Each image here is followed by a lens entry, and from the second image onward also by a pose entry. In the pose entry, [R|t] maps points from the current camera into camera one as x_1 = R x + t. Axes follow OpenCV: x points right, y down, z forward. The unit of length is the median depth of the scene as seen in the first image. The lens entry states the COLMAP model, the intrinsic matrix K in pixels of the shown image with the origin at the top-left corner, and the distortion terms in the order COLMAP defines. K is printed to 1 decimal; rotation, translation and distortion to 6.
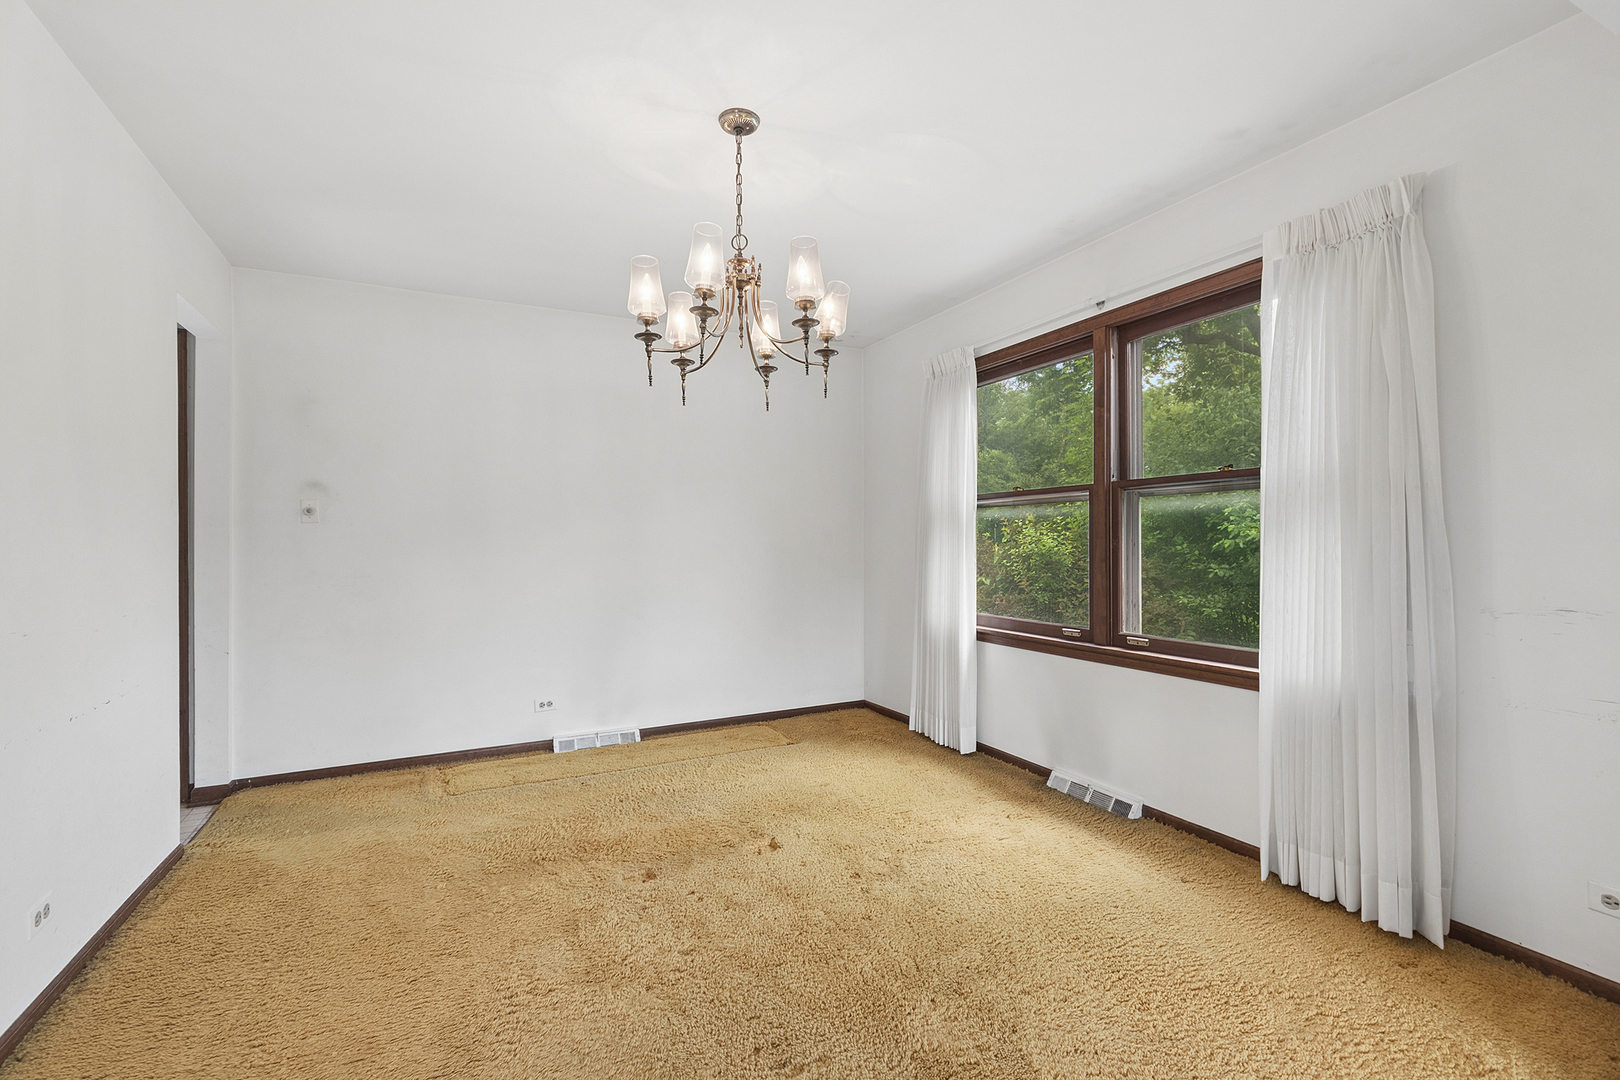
lens RADIAL K [[726.1, 0, 808.9], [0, 726.1, 538.5], [0, 0, 1]] dist [0.015556, 0.000637]
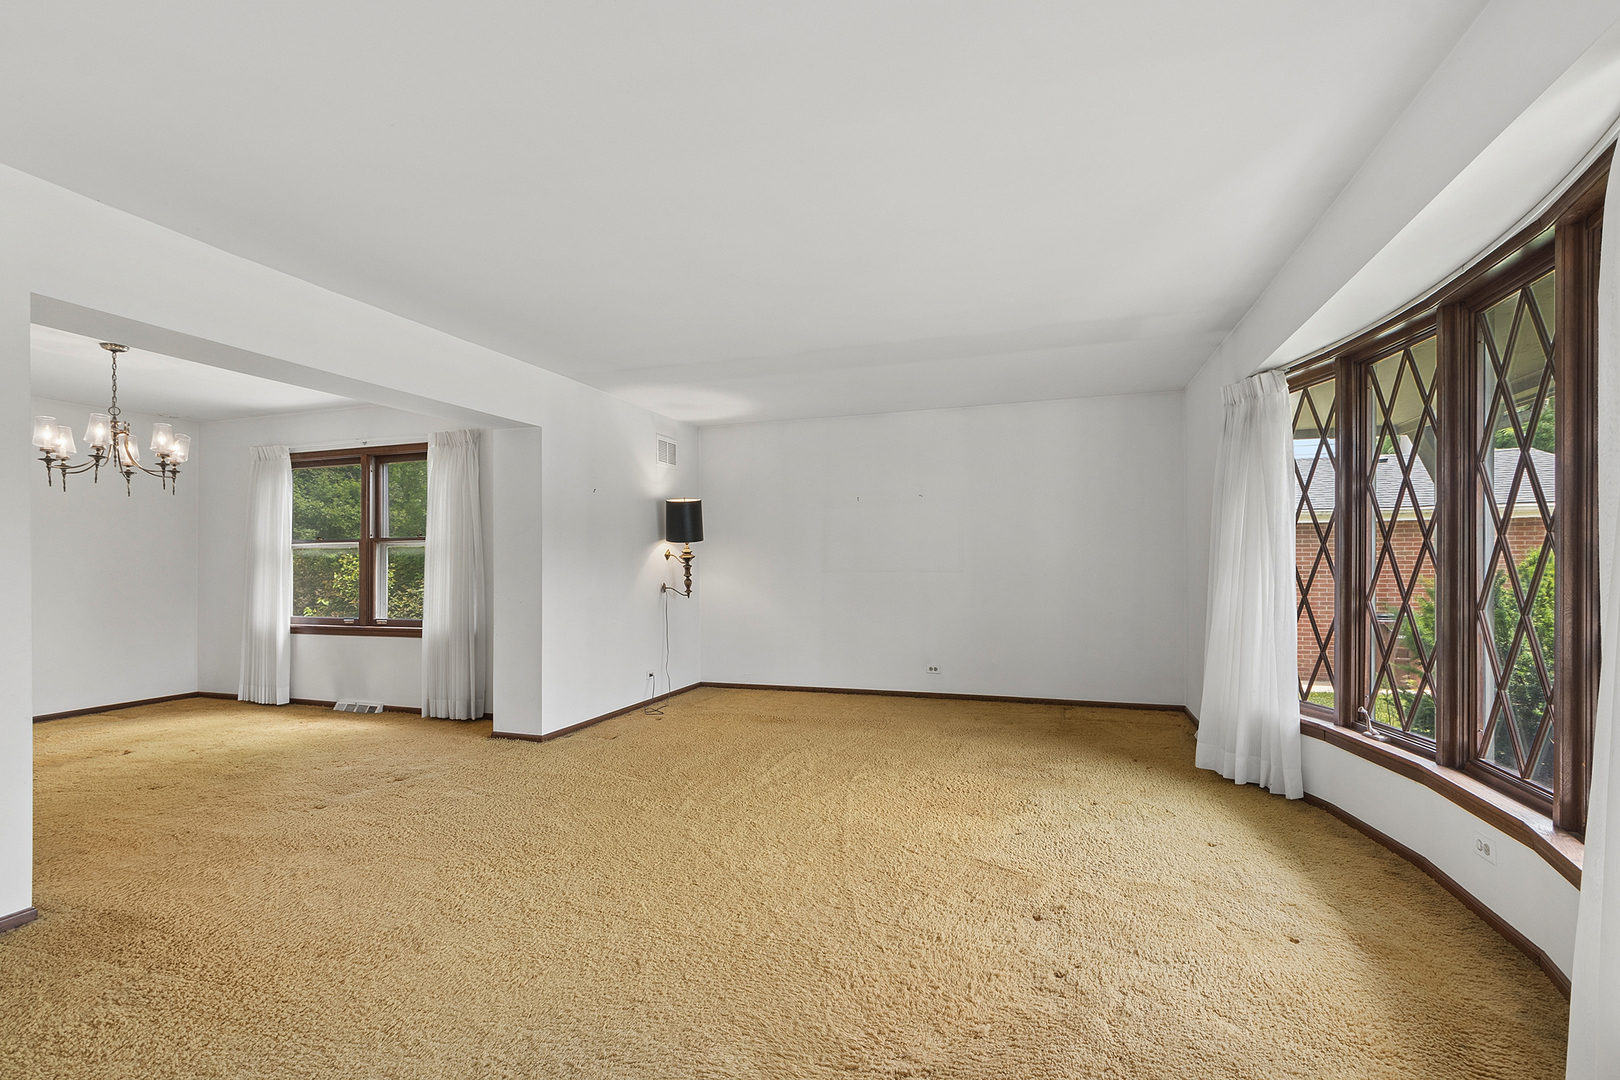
lens RADIAL K [[726.1, 0, 777.4], [0, 726.1, 565.4], [0, 0, 1]] dist [0.015556, 0.000637]
pose [[0.732342, 0.002256, 0.680933, -0.091834], [-0.000545, 0.999996, -0.002726, -0.003854], [-0.680936, 0.001625, 0.732341, -1.061424]]
